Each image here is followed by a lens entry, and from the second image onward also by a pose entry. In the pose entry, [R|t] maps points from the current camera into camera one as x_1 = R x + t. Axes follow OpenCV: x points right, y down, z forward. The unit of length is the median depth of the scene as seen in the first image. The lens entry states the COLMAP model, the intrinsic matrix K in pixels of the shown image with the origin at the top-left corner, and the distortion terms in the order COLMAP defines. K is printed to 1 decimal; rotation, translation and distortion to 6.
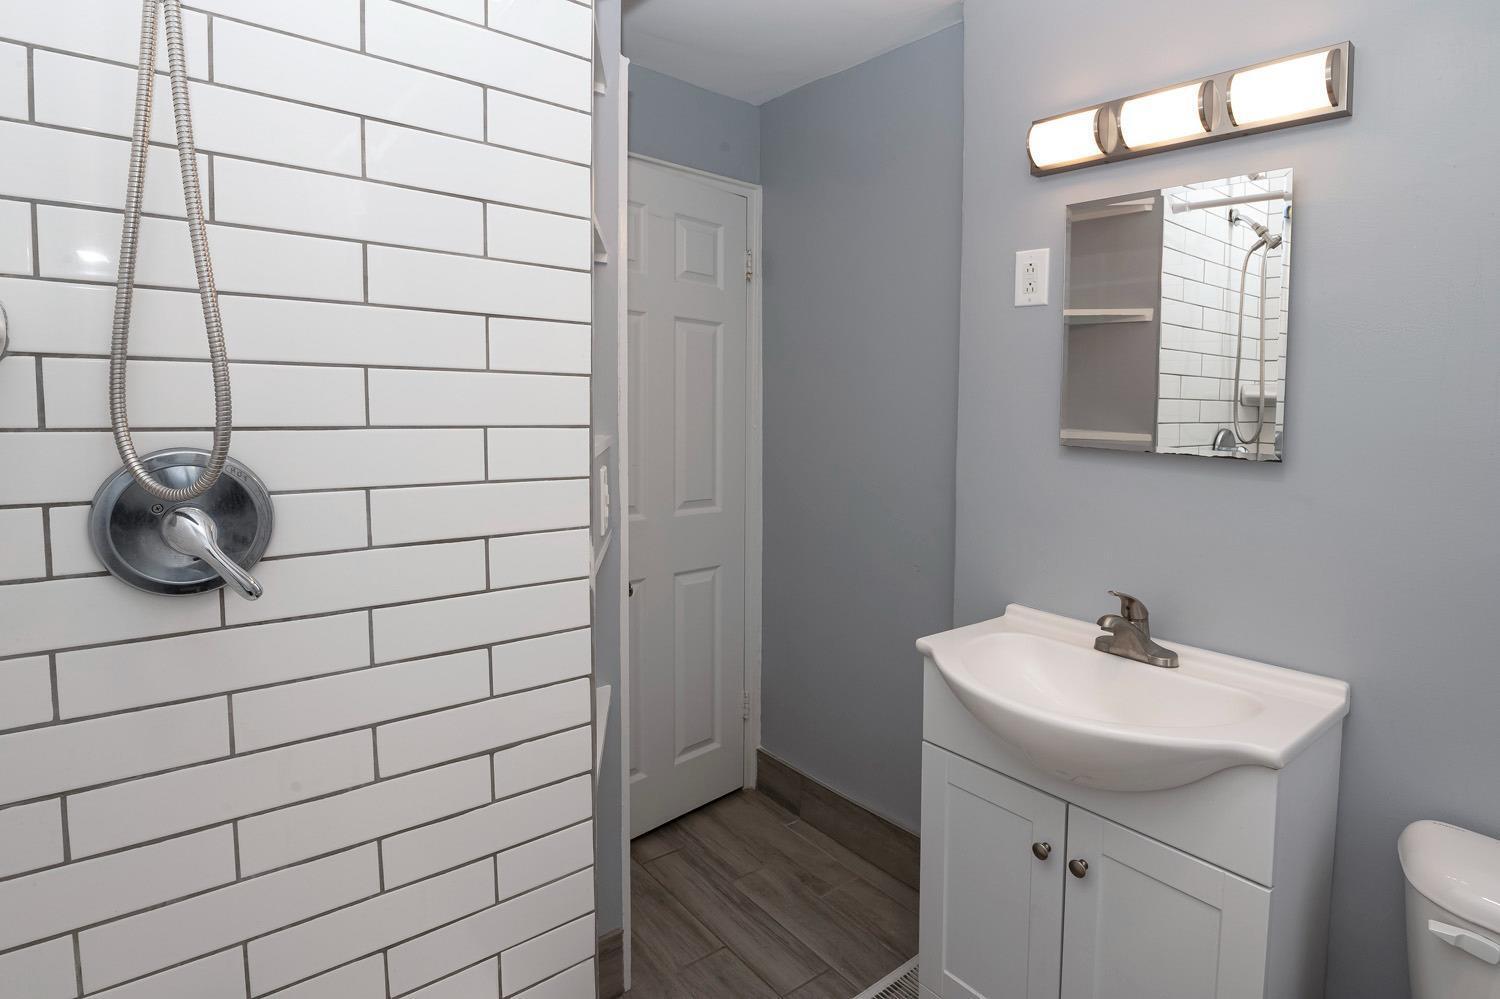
lens RADIAL K [[768.2, 0, 754.3], [0, 768.2, 487.4], [0, 0, 1]] dist [-0.005280, -0.007644]
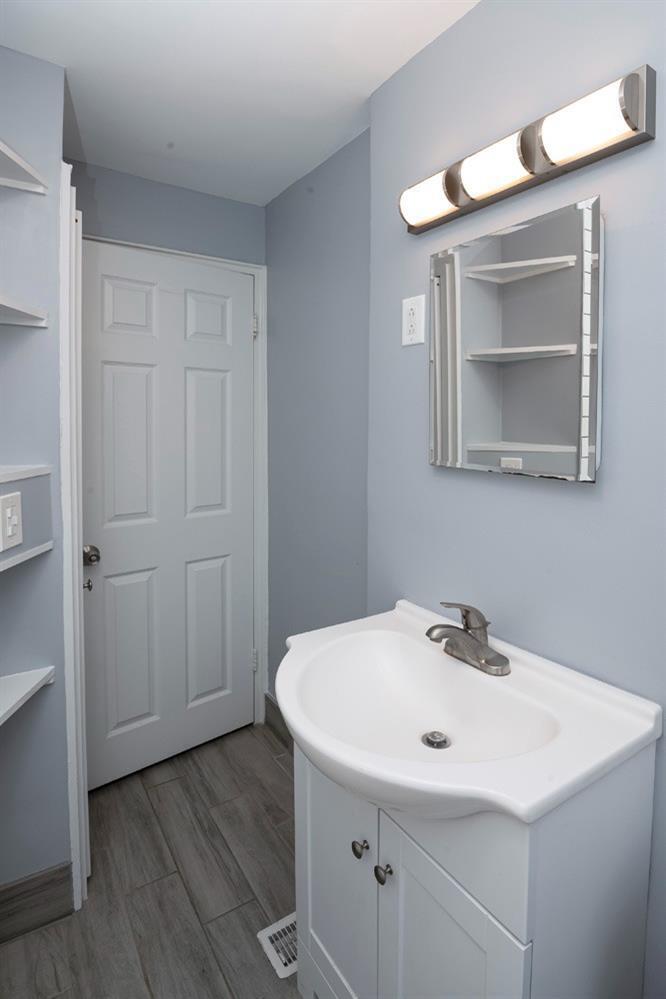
lens RADIAL K [[511.6, 0, 322.0], [0, 511.6, 475.3], [0, 0, 1]] dist [-0.005280, -0.007644]
pose [[0.992446, -0.015390, -0.121712, 0.264841], [0.014308, 0.999850, -0.009759, -0.027343], [0.121844, 0.007944, 0.992517, 0.177785]]
